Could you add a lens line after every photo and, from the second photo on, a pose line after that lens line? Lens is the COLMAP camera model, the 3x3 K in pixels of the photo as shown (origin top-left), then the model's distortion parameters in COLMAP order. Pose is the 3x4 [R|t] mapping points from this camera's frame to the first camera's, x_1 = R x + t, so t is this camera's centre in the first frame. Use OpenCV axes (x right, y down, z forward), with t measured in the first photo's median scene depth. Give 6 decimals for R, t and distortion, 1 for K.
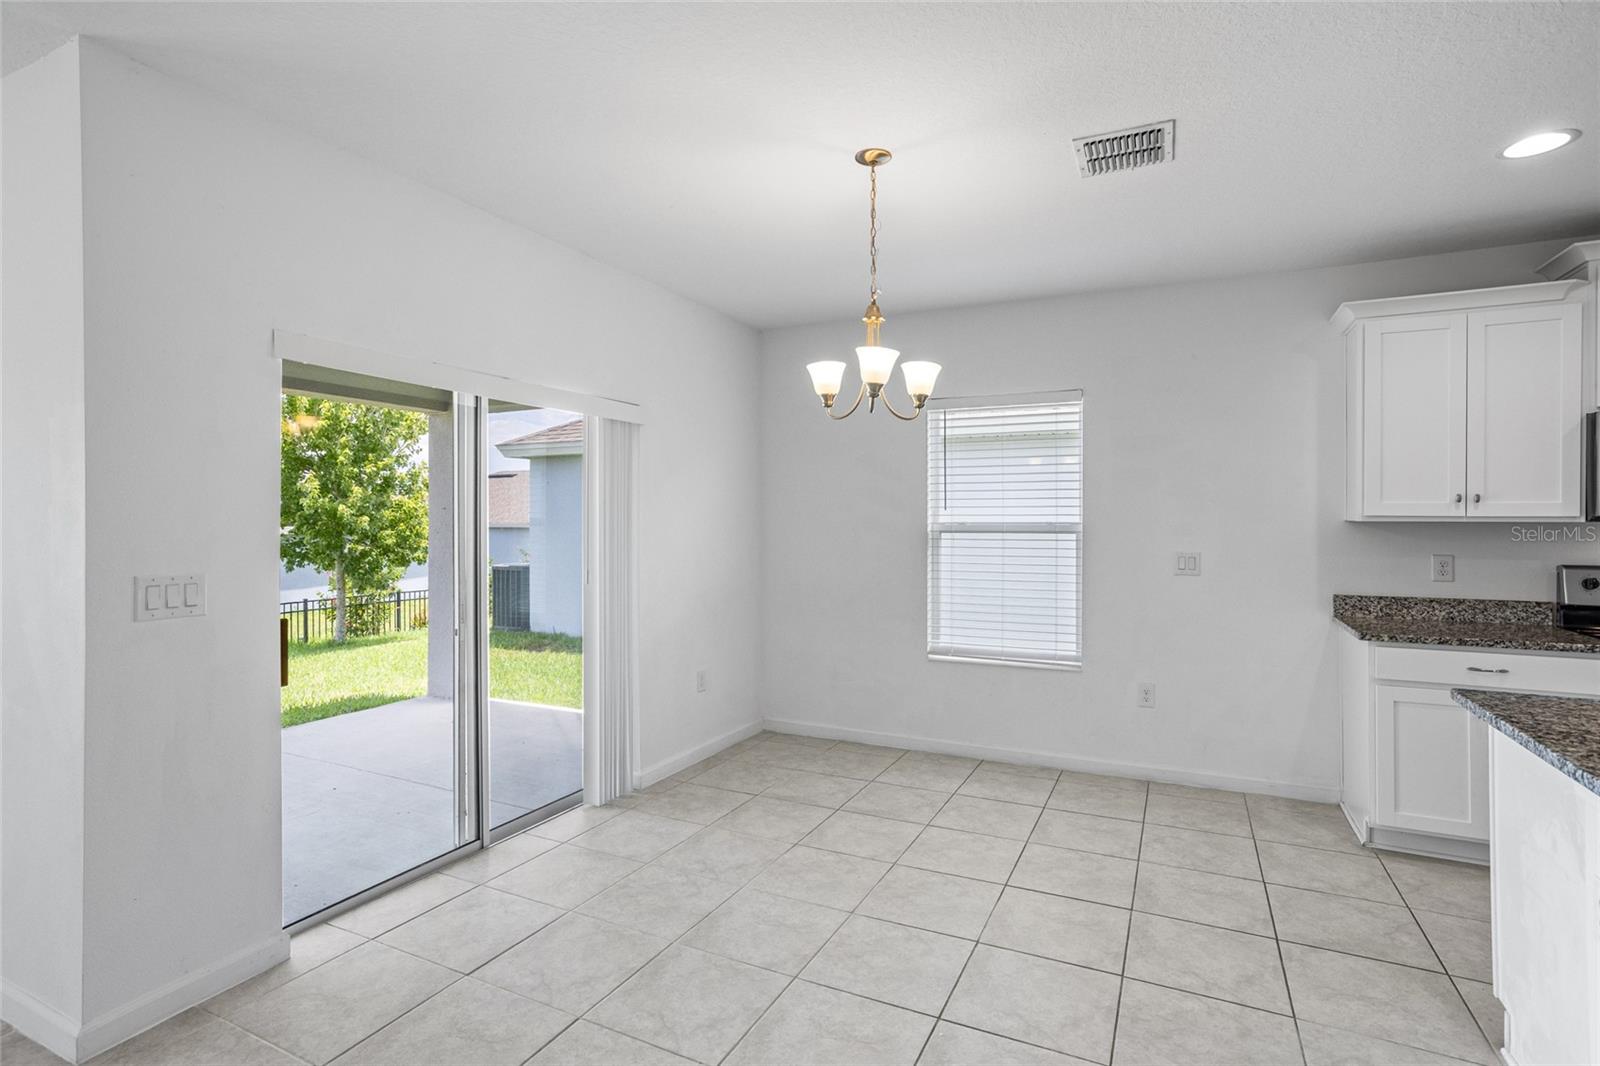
lens RADIAL K [[782.2, 0, 802.5], [0, 782.2, 518.0], [0, 0, 1]] dist [-0.030855, 0.016465]
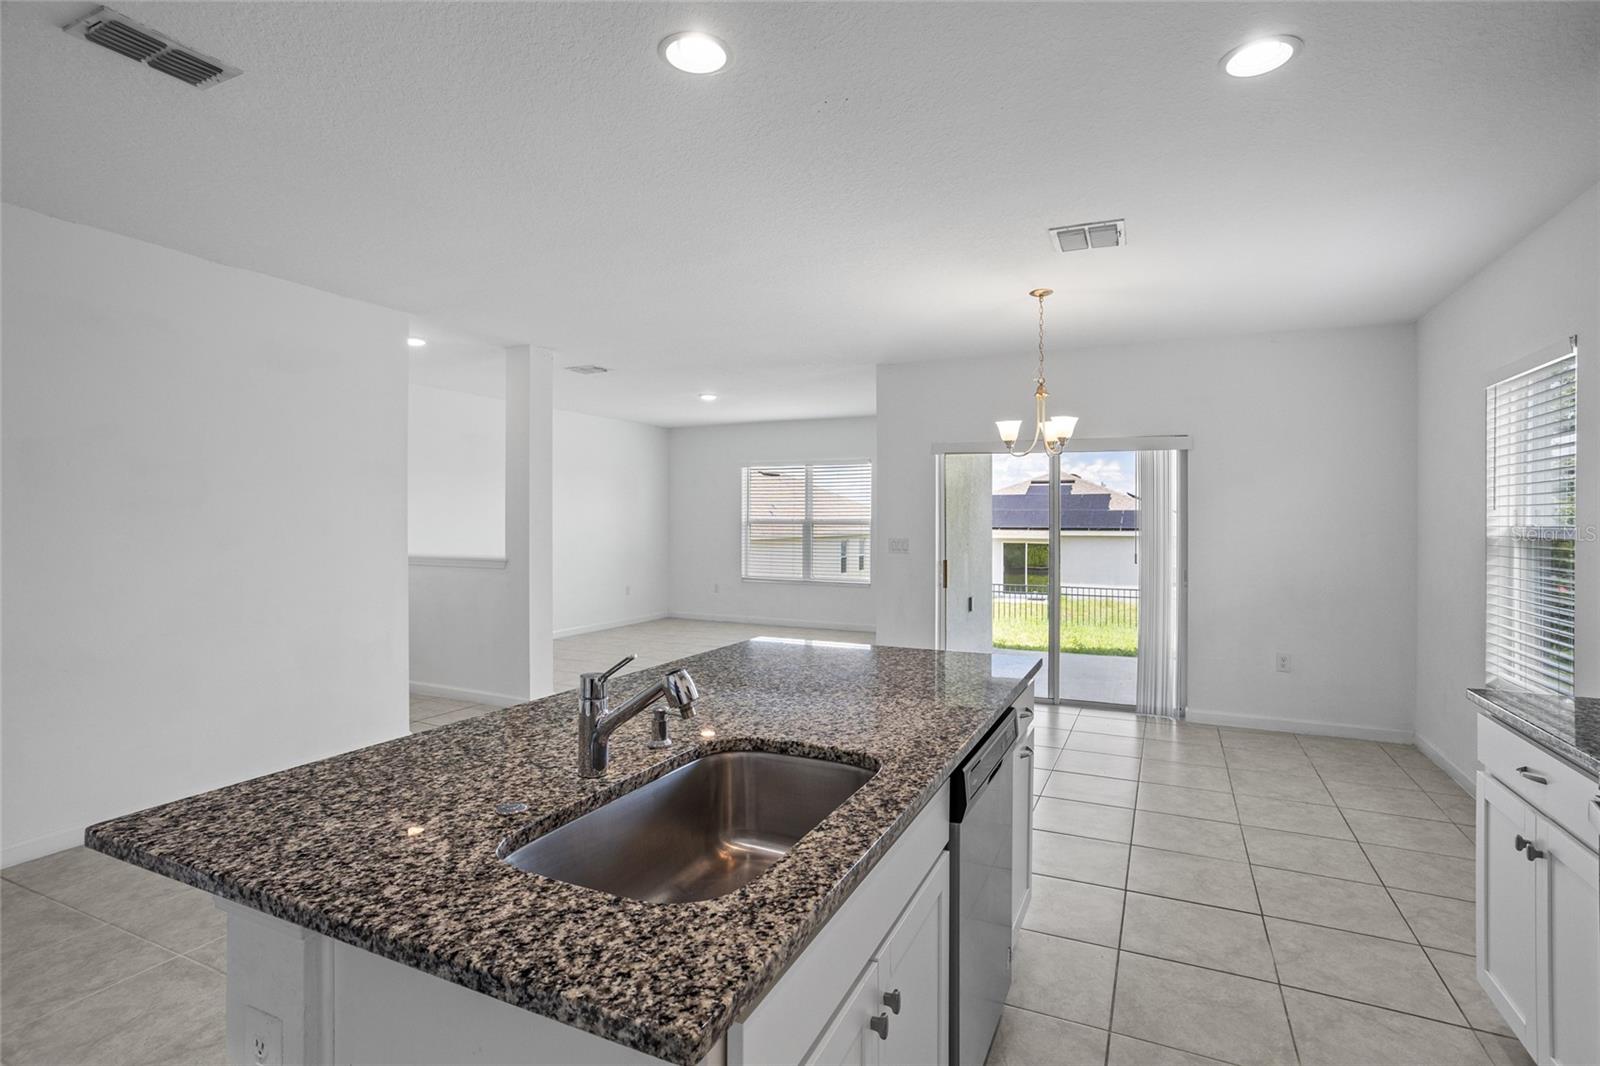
lens RADIAL K [[782.2, 0, 797.0], [0, 782.2, 523.9], [0, 0, 1]] dist [-0.030855, 0.016465]
pose [[0.006340, 0.010477, -0.999925, 1.349729], [0.000363, 0.999945, 0.010479, -0.006845], [0.999980, -0.000429, 0.006336, 0.388071]]
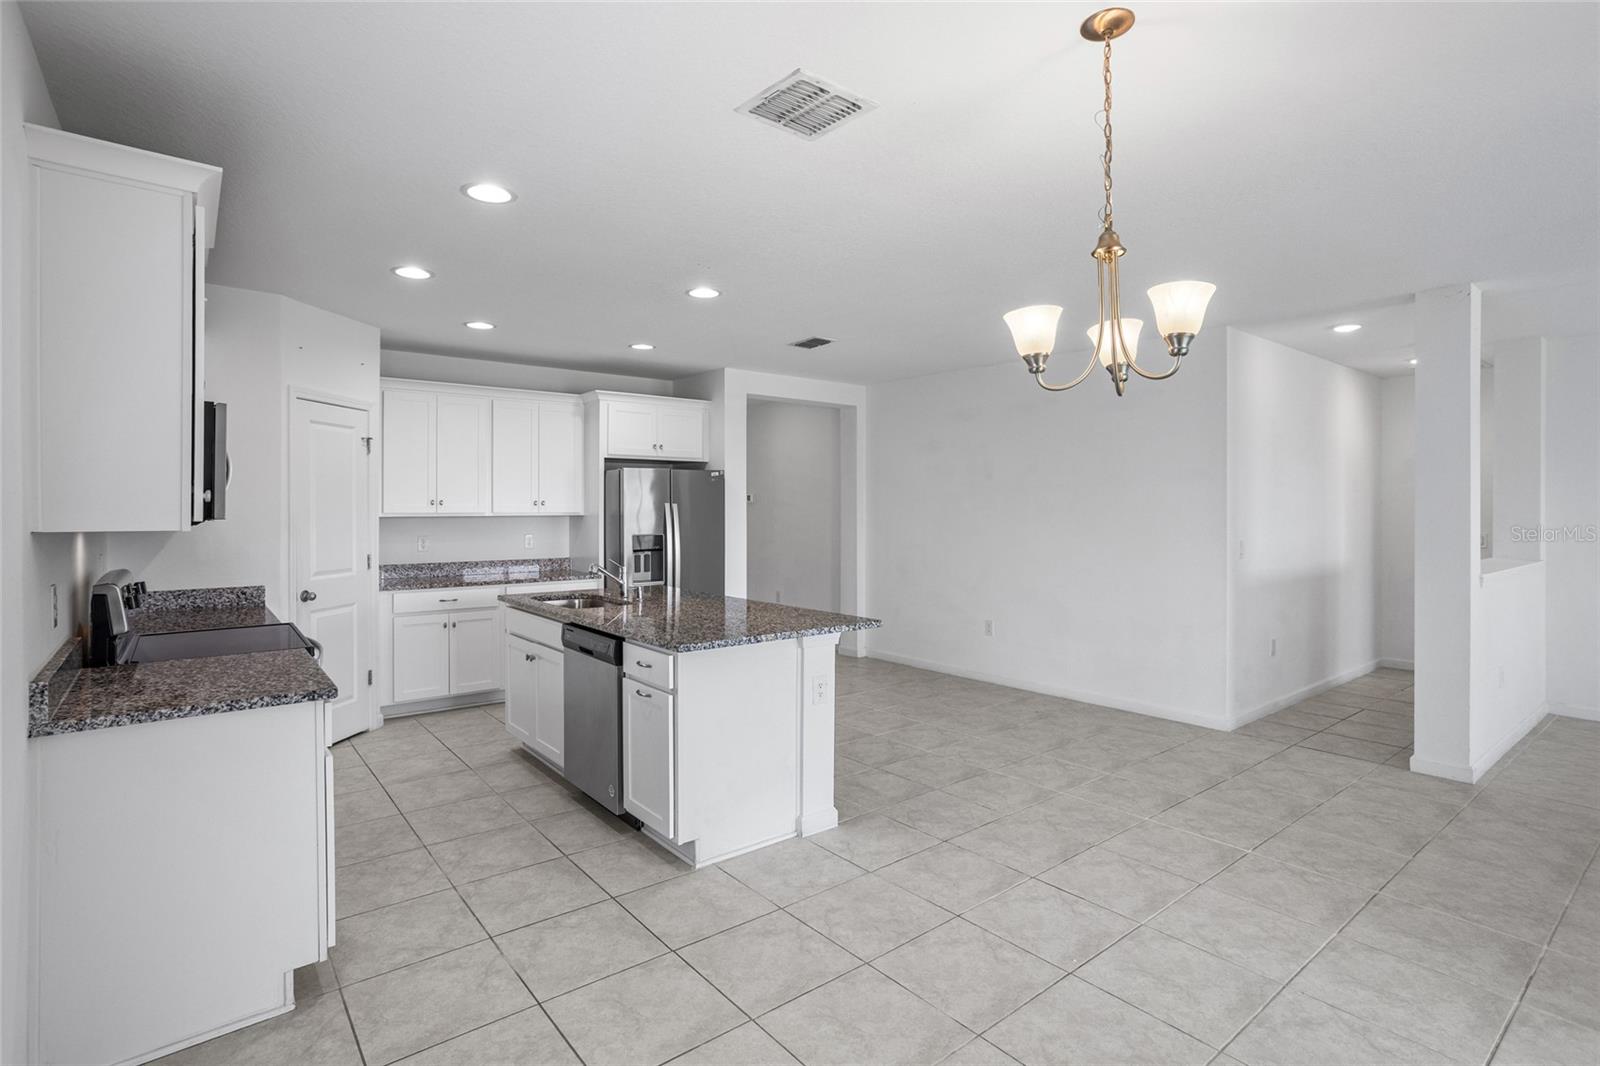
lens RADIAL K [[782.2, 0, 793.4], [0, 782.2, 508.9], [0, 0, 1]] dist [-0.030855, 0.016465]
pose [[-0.901706, -0.003480, 0.432335, 0.036414], [-0.004713, 0.999987, -0.001782, -0.015626], [-0.432324, -0.003645, -0.901711, 1.409662]]
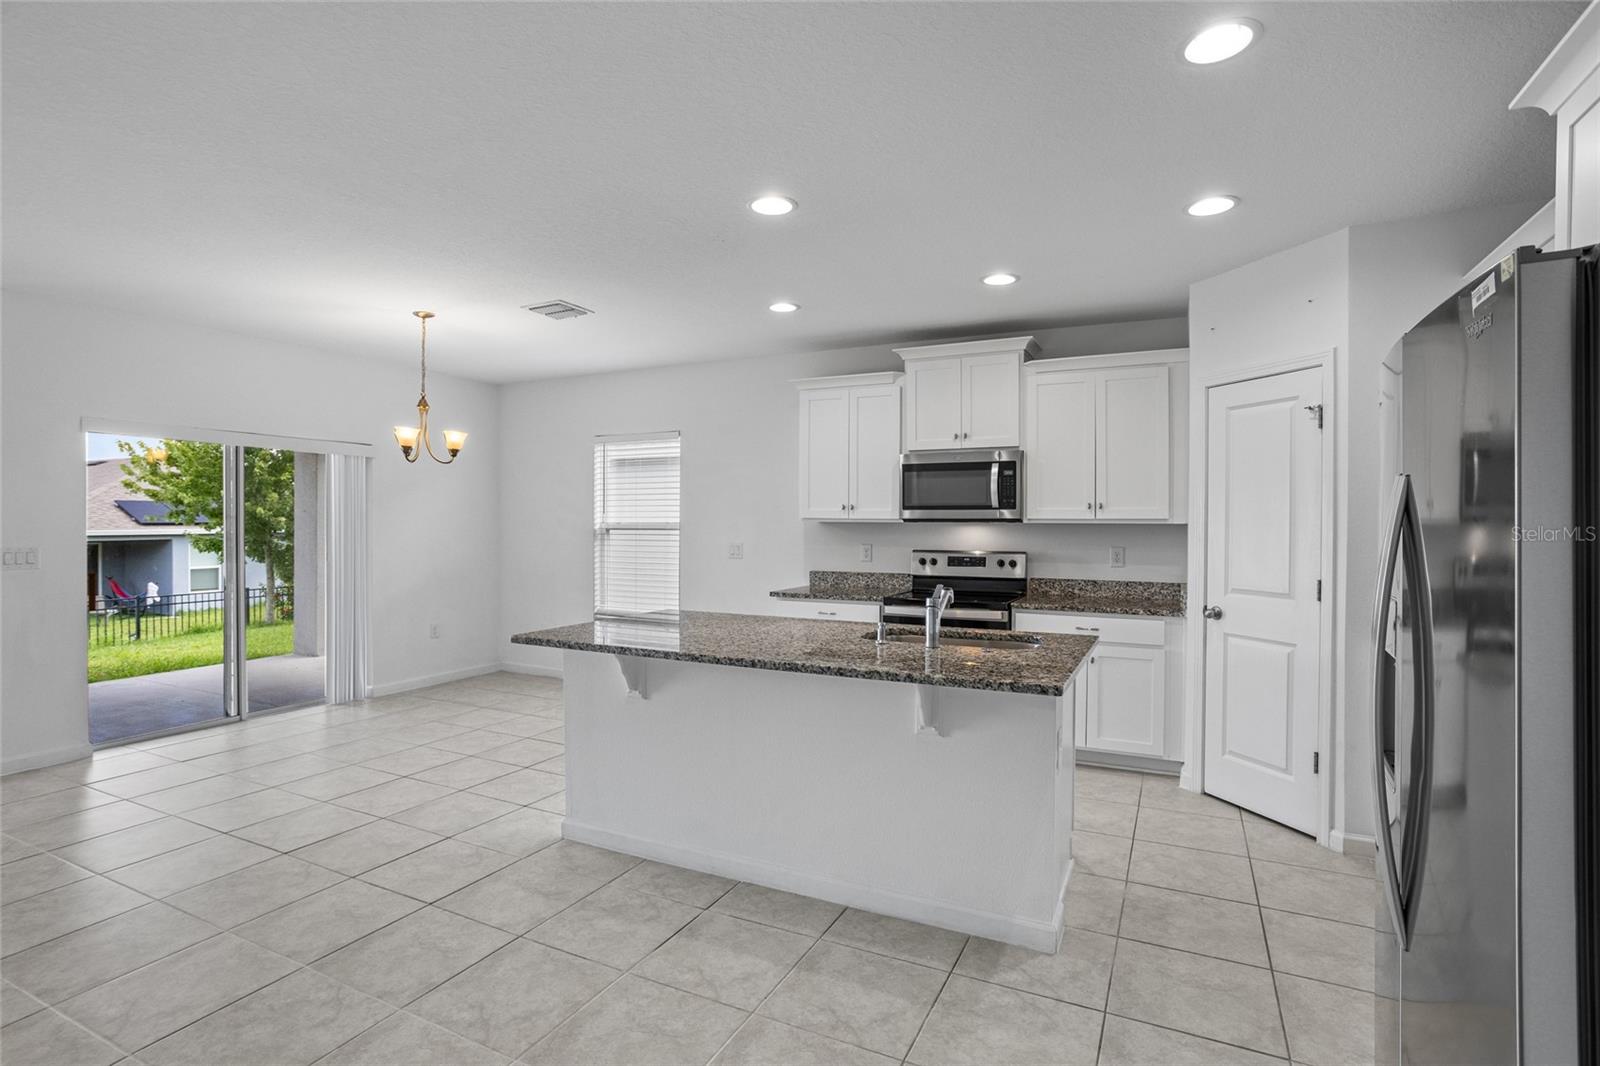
lens RADIAL K [[782.5, 0, 796.7], [0, 782.5, 535.7], [0, 0, 1]] dist [-0.049185, 0.022196]
pose [[0.999985, 0.000460, -0.005409, 0.759593], [-0.000327, 0.999699, 0.024526, -0.007378], [0.005419, -0.024524, 0.999685, -0.597895]]
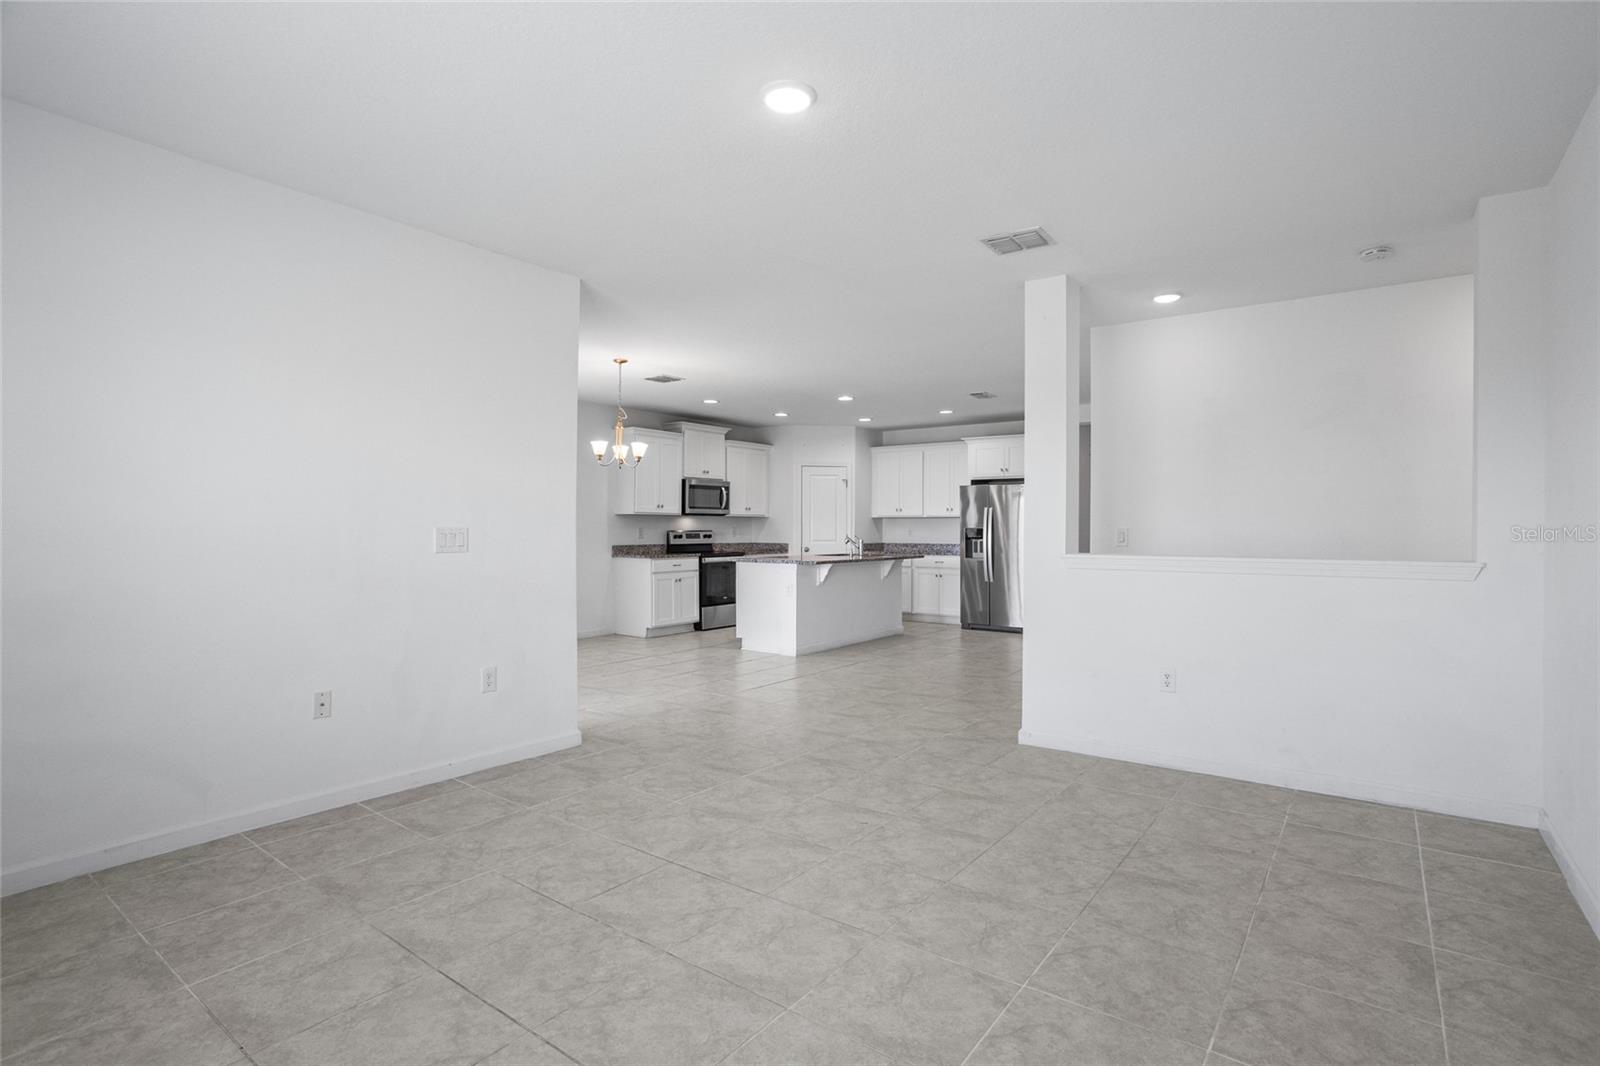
lens RADIAL K [[782.5, 0, 806.4], [0, 782.5, 530.4], [0, 0, 1]] dist [-0.049185, 0.022196]
pose [[0.184329, -0.004345, 0.982855, -1.772404], [-0.007400, 0.999956, 0.005808, 0.039914], [-0.982837, -0.008344, 0.184288, -0.027874]]
